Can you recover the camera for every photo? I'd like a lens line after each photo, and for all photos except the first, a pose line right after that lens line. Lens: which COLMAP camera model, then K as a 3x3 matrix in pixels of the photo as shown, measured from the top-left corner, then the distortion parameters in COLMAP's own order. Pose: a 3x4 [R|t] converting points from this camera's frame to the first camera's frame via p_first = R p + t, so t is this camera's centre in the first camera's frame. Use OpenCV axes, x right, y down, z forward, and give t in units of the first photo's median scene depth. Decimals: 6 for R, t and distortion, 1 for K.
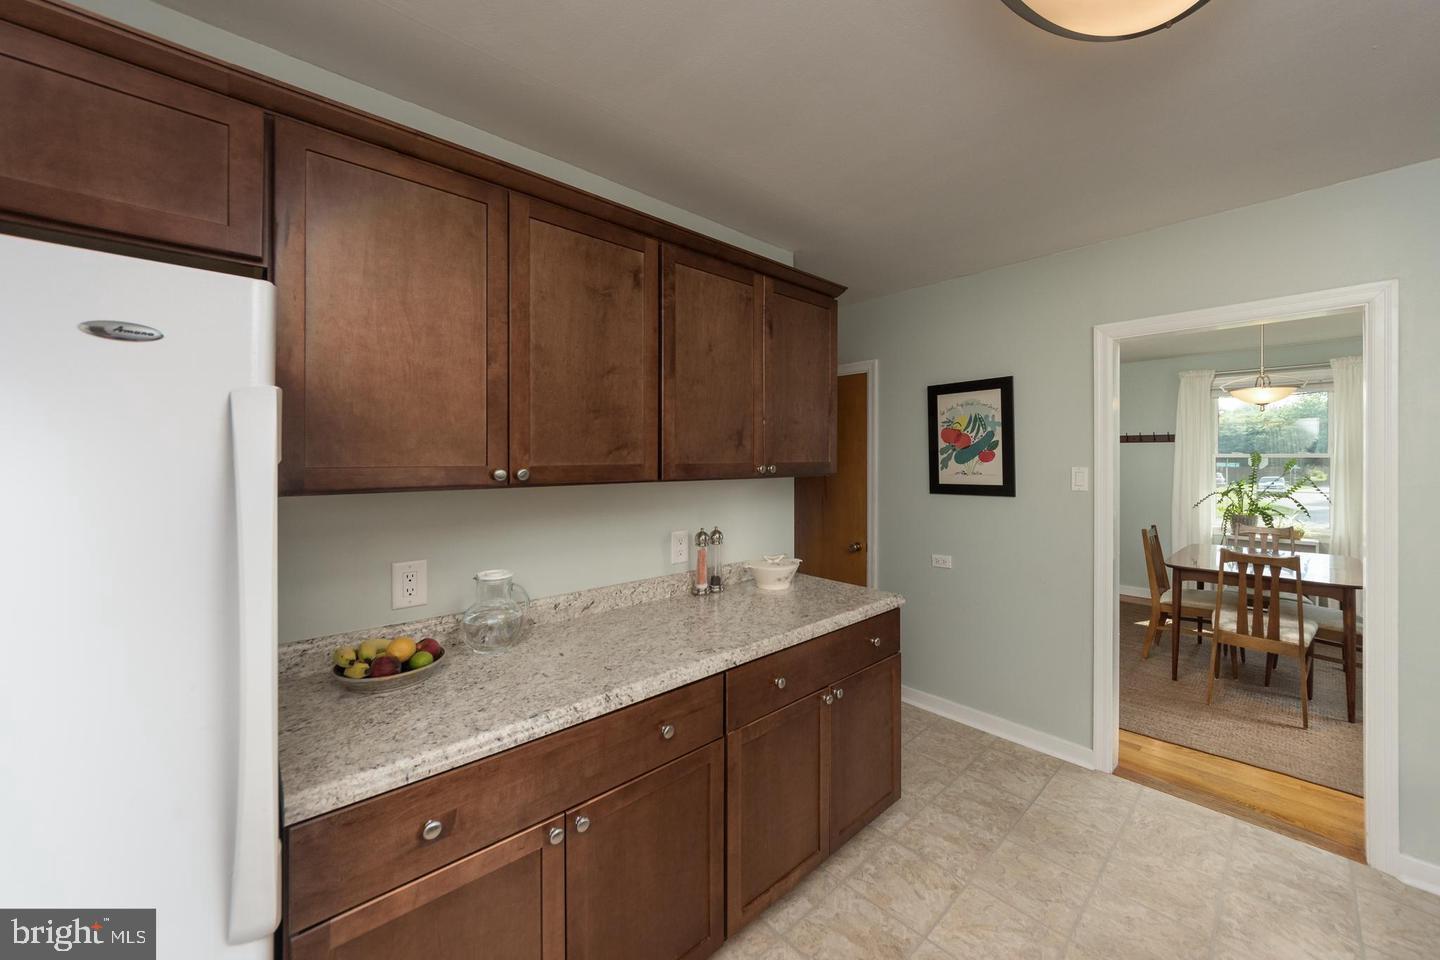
lens RADIAL K [[575.7, 0, 722.7], [0, 575.7, 450.3], [0, 0, 1]] dist [-0.000944, -0.000078]
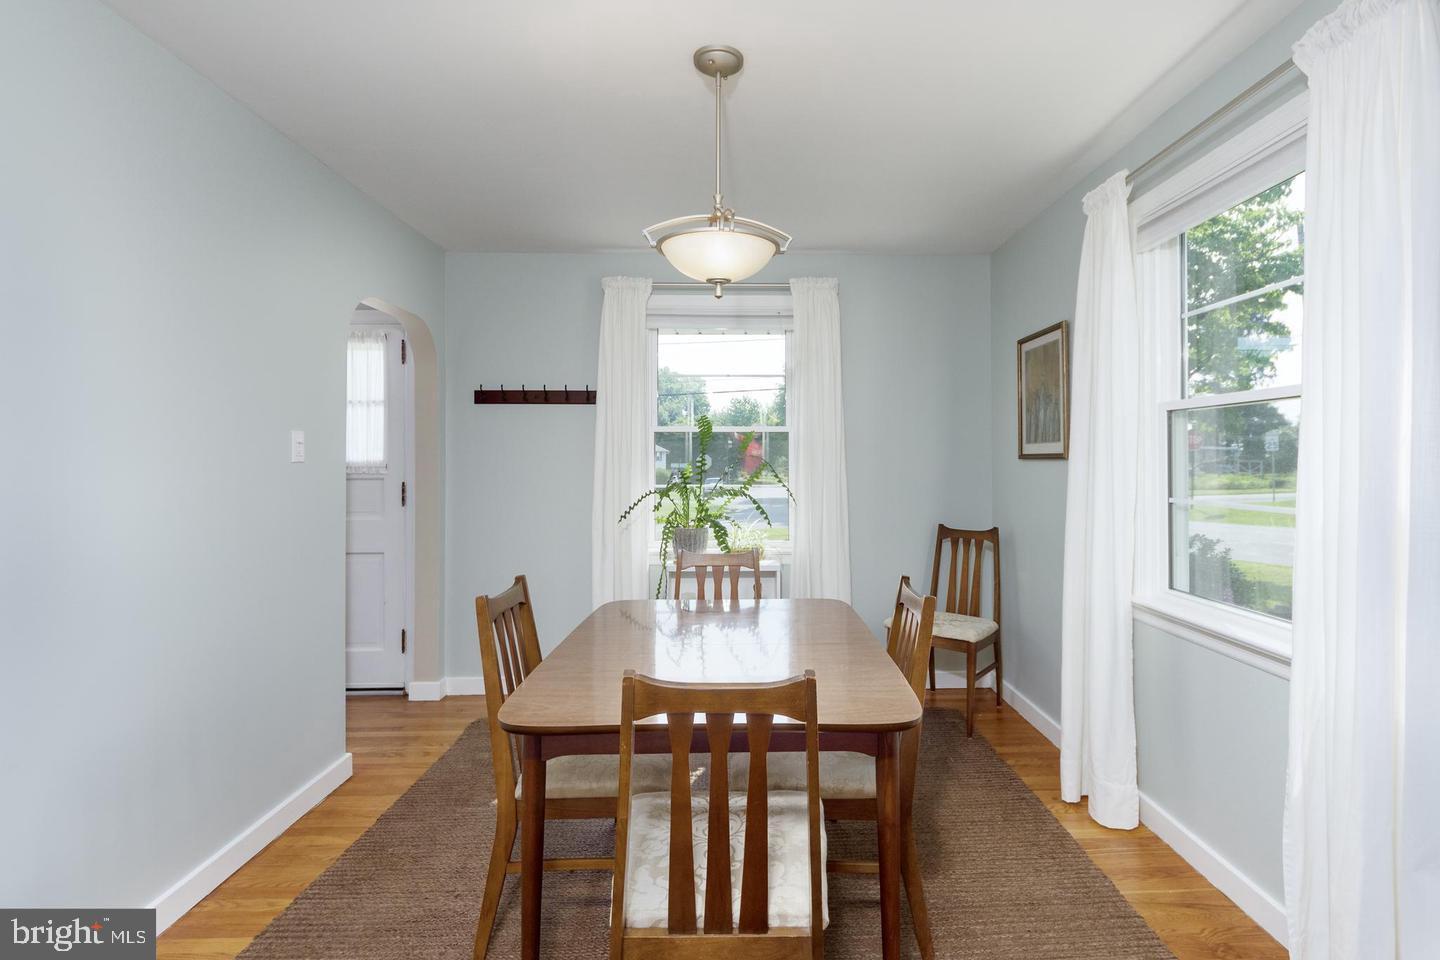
lens RADIAL K [[732.8, 0, 722.4], [0, 732.8, 451.2], [0, 0, 1]] dist [0.000620, 0.000035]
pose [[0.713696, 0.002885, 0.700449, 0.415475], [0.006035, 0.999929, -0.010267, 0.042579], [-0.700429, 0.011554, 0.713628, 0.453174]]
